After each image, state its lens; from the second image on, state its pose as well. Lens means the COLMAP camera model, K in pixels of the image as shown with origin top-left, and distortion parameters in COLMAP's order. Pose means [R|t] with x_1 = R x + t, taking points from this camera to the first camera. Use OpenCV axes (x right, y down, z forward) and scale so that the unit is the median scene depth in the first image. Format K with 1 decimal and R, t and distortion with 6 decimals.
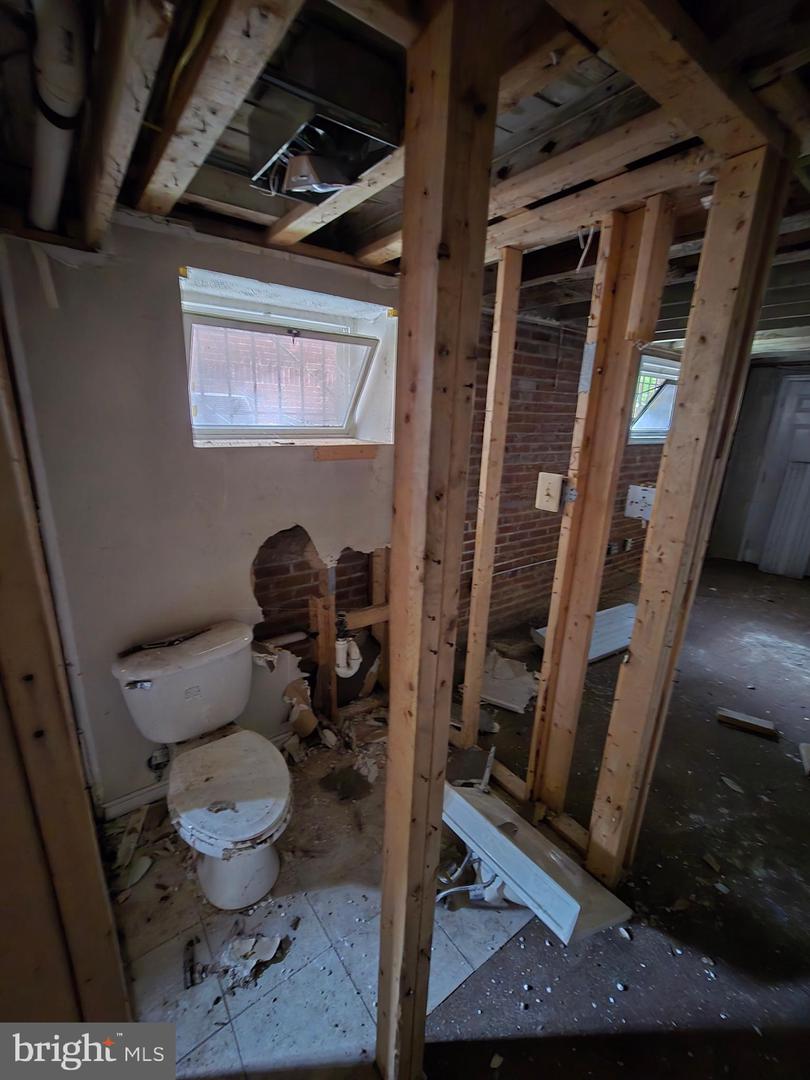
lens RADIAL K [[444.5, 0, 398.5], [0, 444.5, 543.1], [0, 0, 1]] dist [-0.000044, -0.000452]
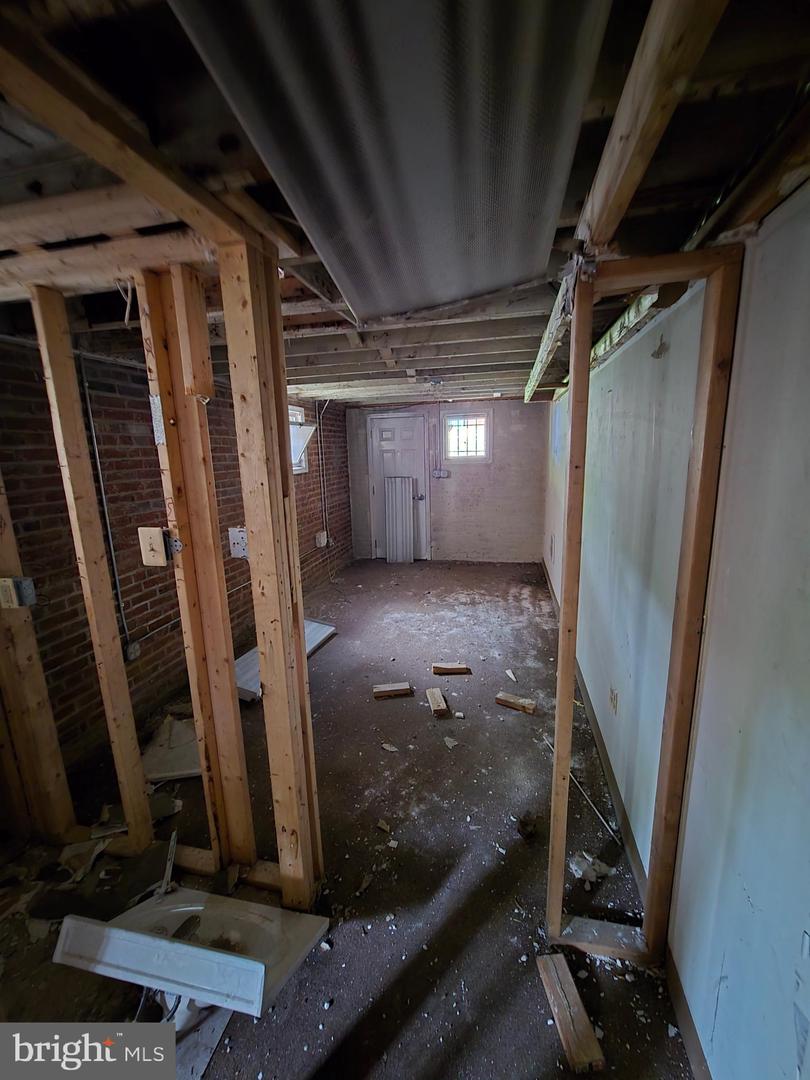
lens RADIAL K [[429.0, 0, 401.6], [0, 429.0, 532.1], [0, 0, 1]] dist [0.000630, 0.004061]
pose [[0.777723, -0.178960, 0.602595, 0.209290], [0.224403, 0.974496, -0.000212, -0.027713], [-0.587188, 0.135389, 0.798047, -0.041707]]
